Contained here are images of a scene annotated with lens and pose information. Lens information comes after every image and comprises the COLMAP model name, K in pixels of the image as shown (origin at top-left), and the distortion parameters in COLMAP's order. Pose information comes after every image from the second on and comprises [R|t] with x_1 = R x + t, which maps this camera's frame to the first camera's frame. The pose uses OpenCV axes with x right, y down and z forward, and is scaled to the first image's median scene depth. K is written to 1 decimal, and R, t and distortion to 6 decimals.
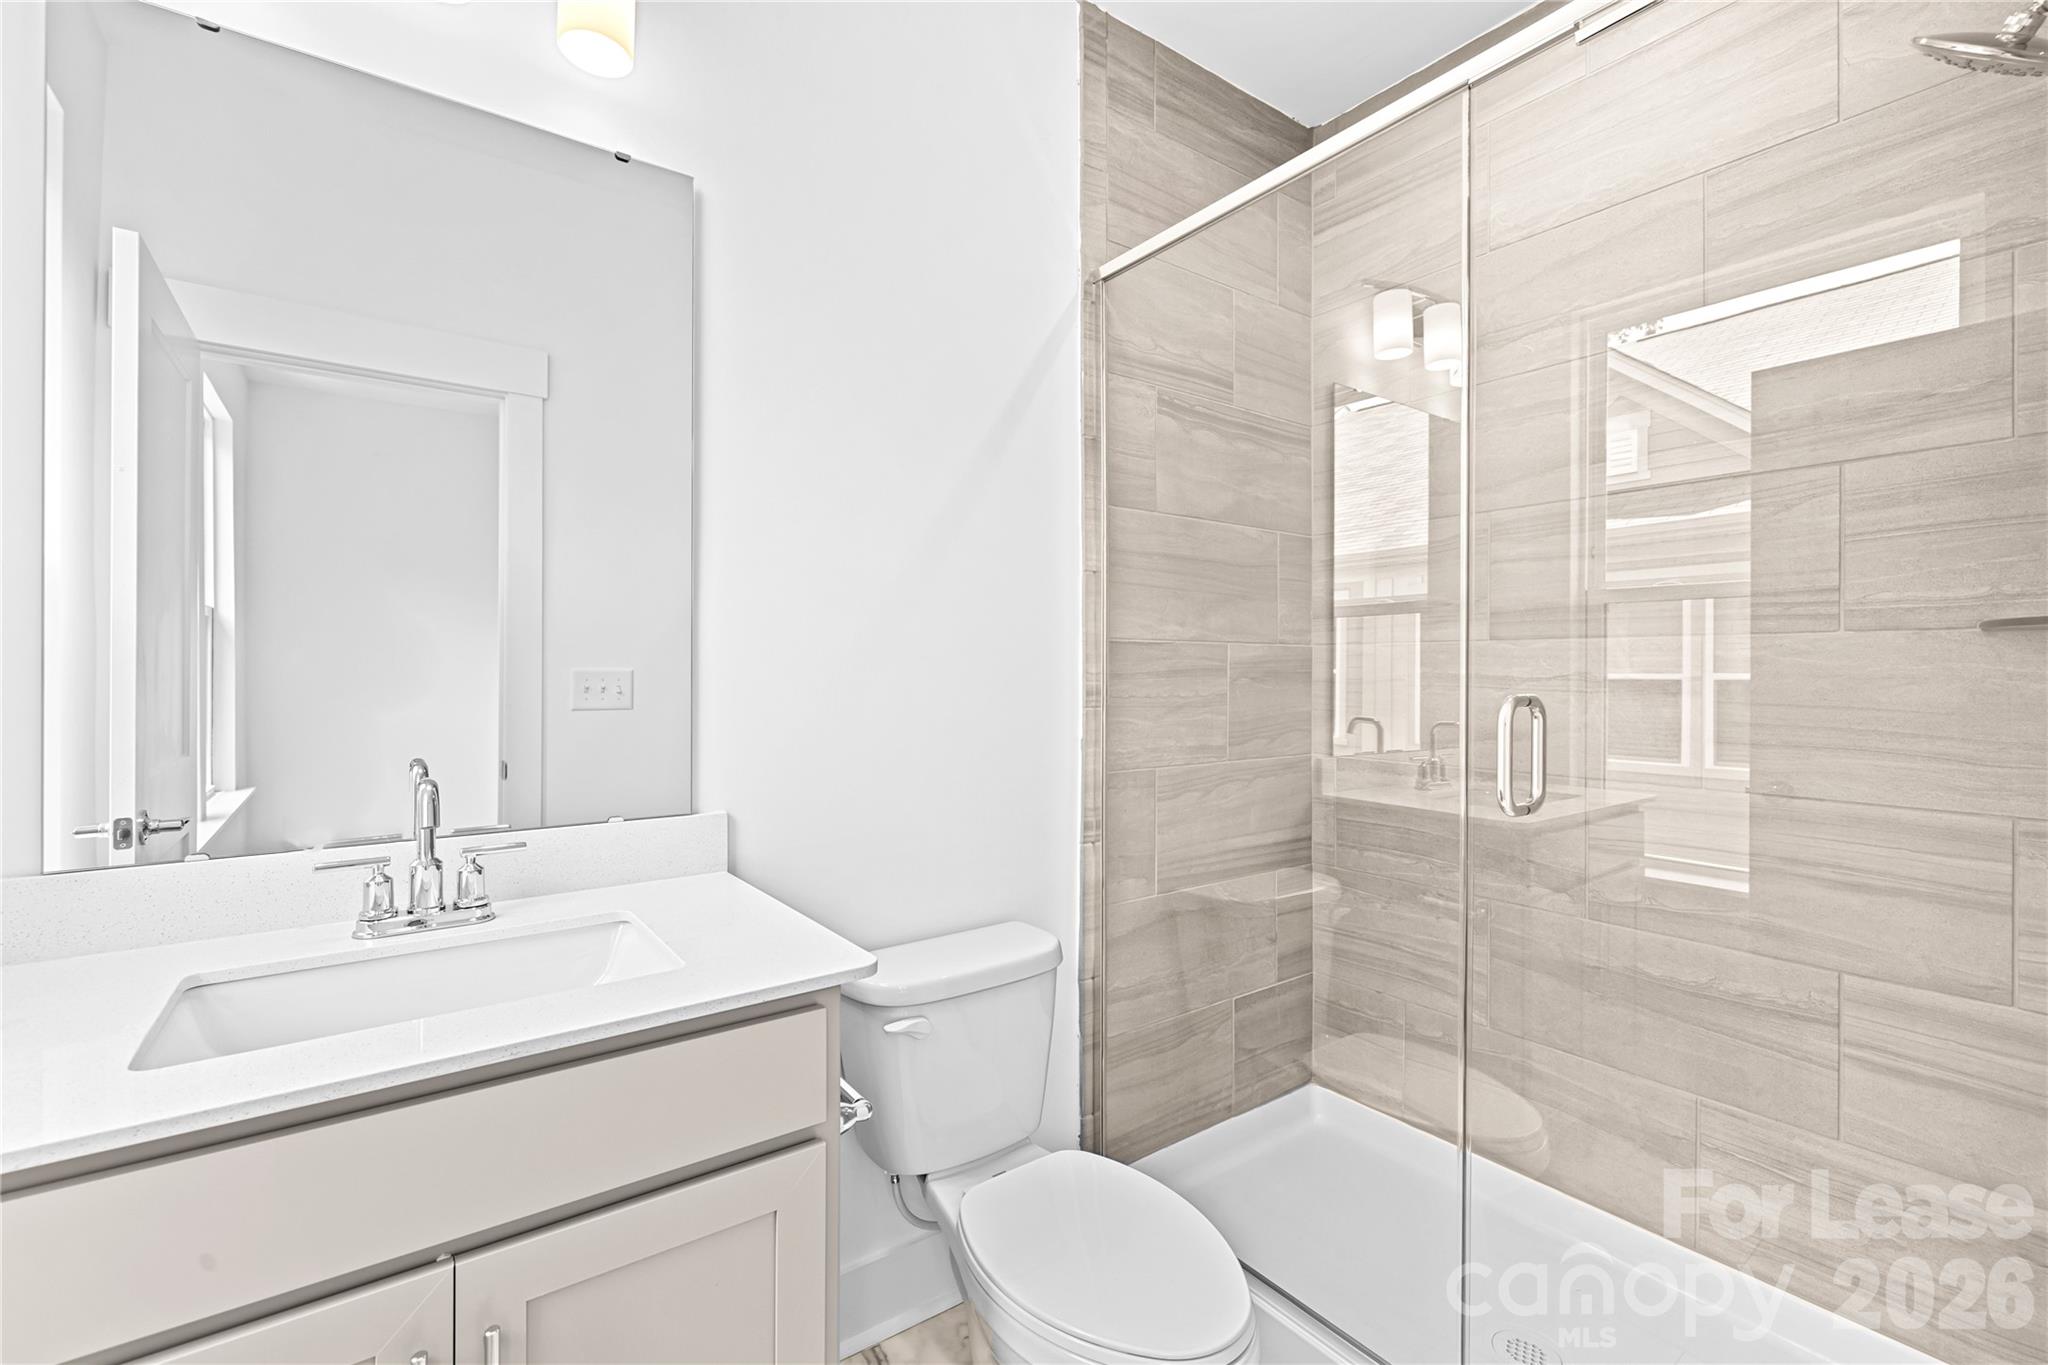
lens RADIAL K [[883.1, 0, 1022.8], [0, 883.1, 682.7], [0, 0, 1]] dist [-0.003364, -0.000441]
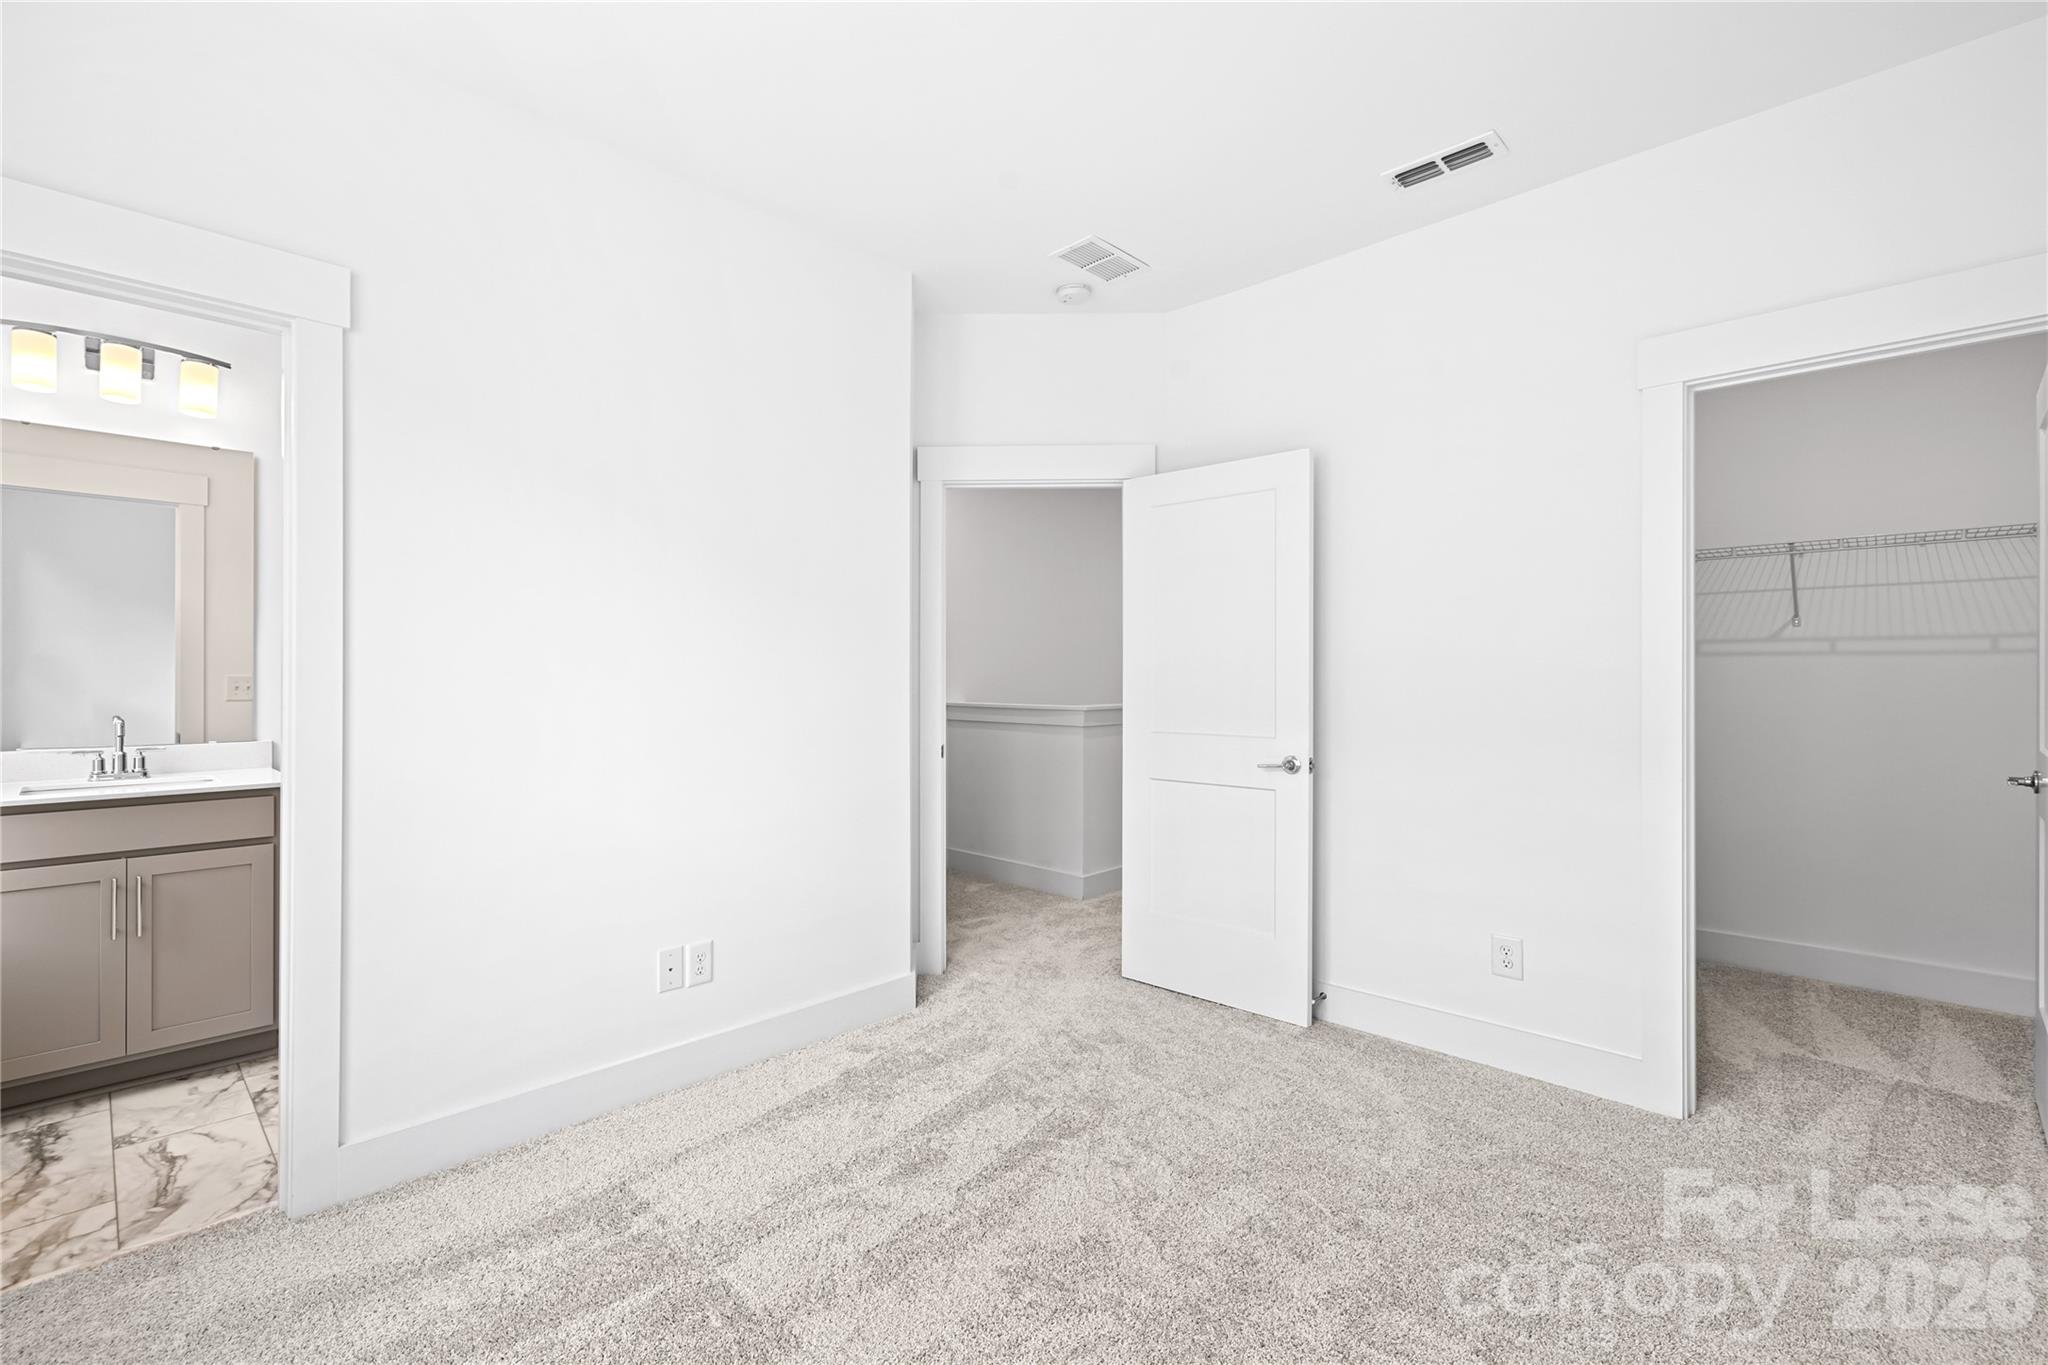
lens RADIAL K [[883.1, 0, 1016.4], [0, 883.1, 691.1], [0, 0, 1]] dist [-0.003364, -0.000441]
pose [[0.981252, -0.003648, 0.192696, 1.117311], [0.001978, 0.999959, 0.008856, 0.005553], [-0.192720, -0.008309, 0.981219, -1.604417]]
